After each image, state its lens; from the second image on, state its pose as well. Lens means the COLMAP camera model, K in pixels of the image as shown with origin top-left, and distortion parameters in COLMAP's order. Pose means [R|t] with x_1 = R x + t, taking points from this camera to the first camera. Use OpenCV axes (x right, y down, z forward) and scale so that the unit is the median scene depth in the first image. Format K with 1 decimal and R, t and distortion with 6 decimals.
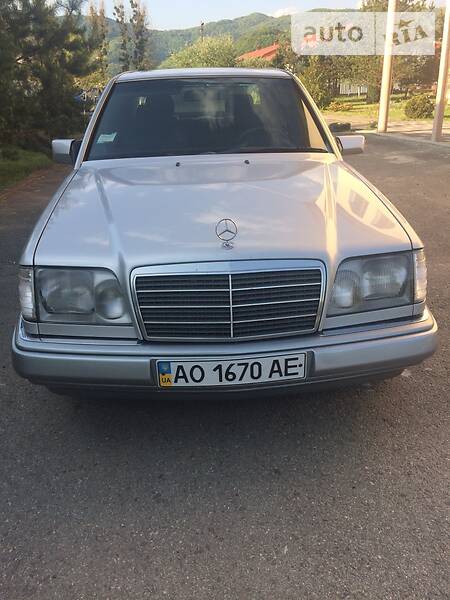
lens RADIAL K [[517.5, 0, 227.7], [0, 517.5, 298.4], [0, 0, 1]] dist [0.086353, -0.120885]
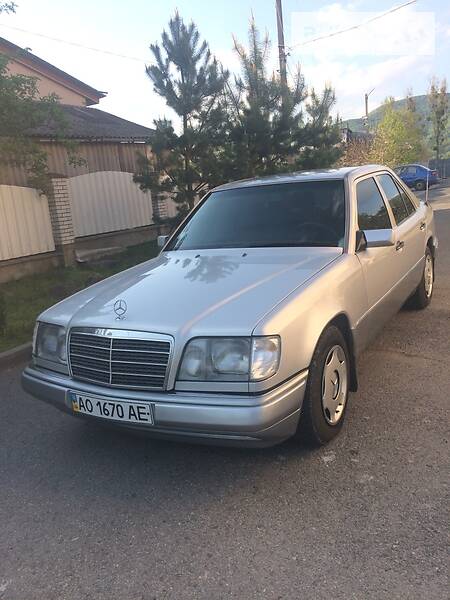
lens RADIAL K [[517.5, 0, 226.9], [0, 517.5, 302.5], [0, 0, 1]] dist [0.086353, -0.120885]
pose [[0.823062, 0.067729, -0.563898, 1.026399], [-0.137945, 0.986973, -0.082799, -0.067050], [0.550944, 0.145936, 0.821683, -0.009449]]
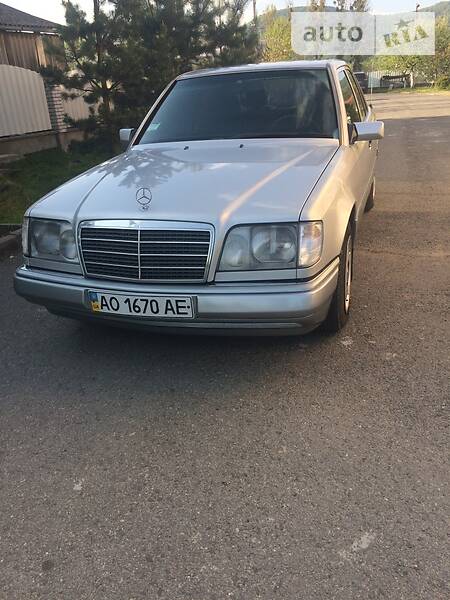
lens RADIAL K [[517.5, 0, 227.1], [0, 517.5, 301.7], [0, 0, 1]] dist [0.086353, -0.120885]
pose [[0.927881, 0.108145, -0.356851, 0.674794], [-0.100000, 0.994132, 0.041255, 0.055246], [0.359218, -0.002594, 0.933250, -0.137481]]
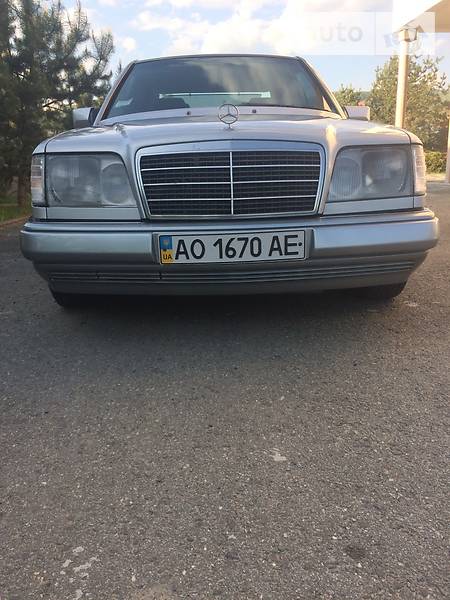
lens RADIAL K [[517.5, 0, 227.6], [0, 517.5, 299.7], [0, 0, 1]] dist [0.086353, -0.120885]
pose [[0.999229, 0.007808, -0.038482, 0.038726], [-0.012720, 0.991549, -0.129108, 0.368887], [0.037149, 0.129497, 0.990884, 0.008548]]
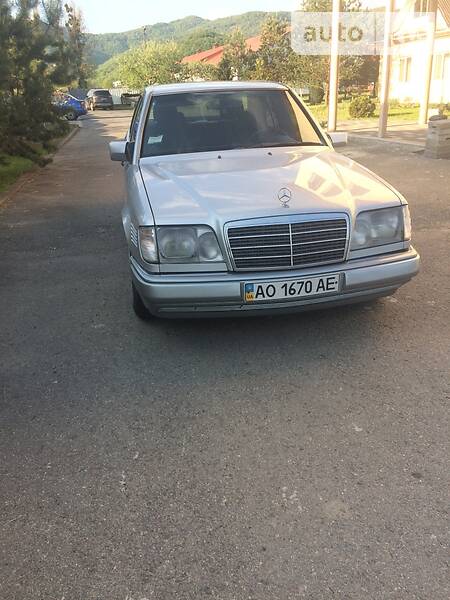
lens RADIAL K [[517.5, 0, 226.4], [0, 517.5, 301.1], [0, 0, 1]] dist [0.086353, -0.120885]
pose [[0.994301, -0.055521, 0.091015, -0.323299], [0.055488, 0.998455, 0.002903, 0.161506], [-0.091035, 0.002163, 0.995845, -0.491057]]
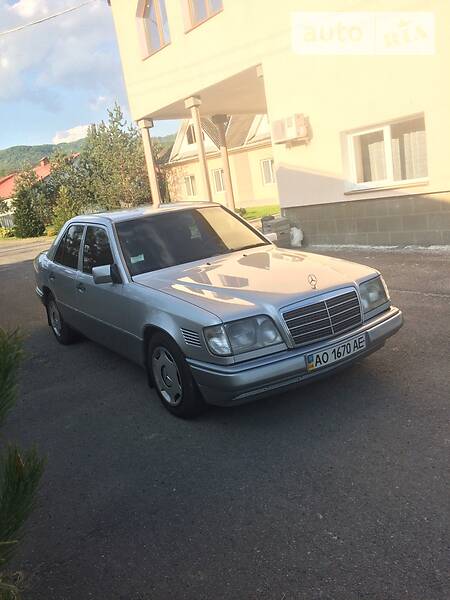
lens RADIAL K [[517.5, 0, 225.4], [0, 517.5, 295.5], [0, 0, 1]] dist [0.086353, -0.120885]
pose [[0.864474, -0.197000, 0.462466, -1.144417], [0.292535, 0.945329, -0.144140, 0.098340], [-0.408787, 0.259893, 0.874842, -0.498722]]
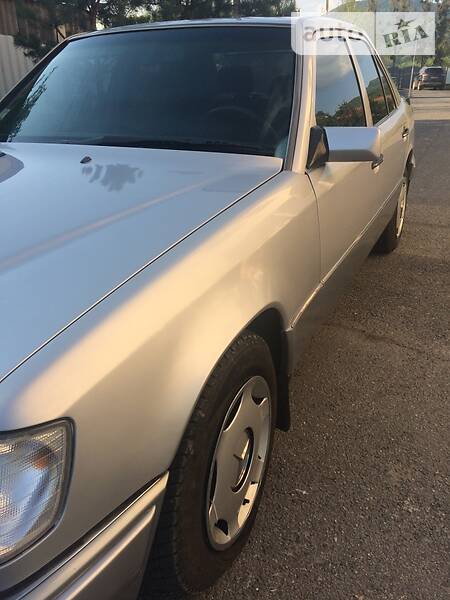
lens RADIAL K [[517.5, 0, 224.0], [0, 517.5, 300.8], [0, 0, 1]] dist [0.086353, -0.120885]
pose [[0.870804, 0.197146, -0.450370, 0.702701], [-0.184307, 0.980176, 0.072702, -0.259473], [0.455775, 0.019697, 0.889877, 0.797870]]
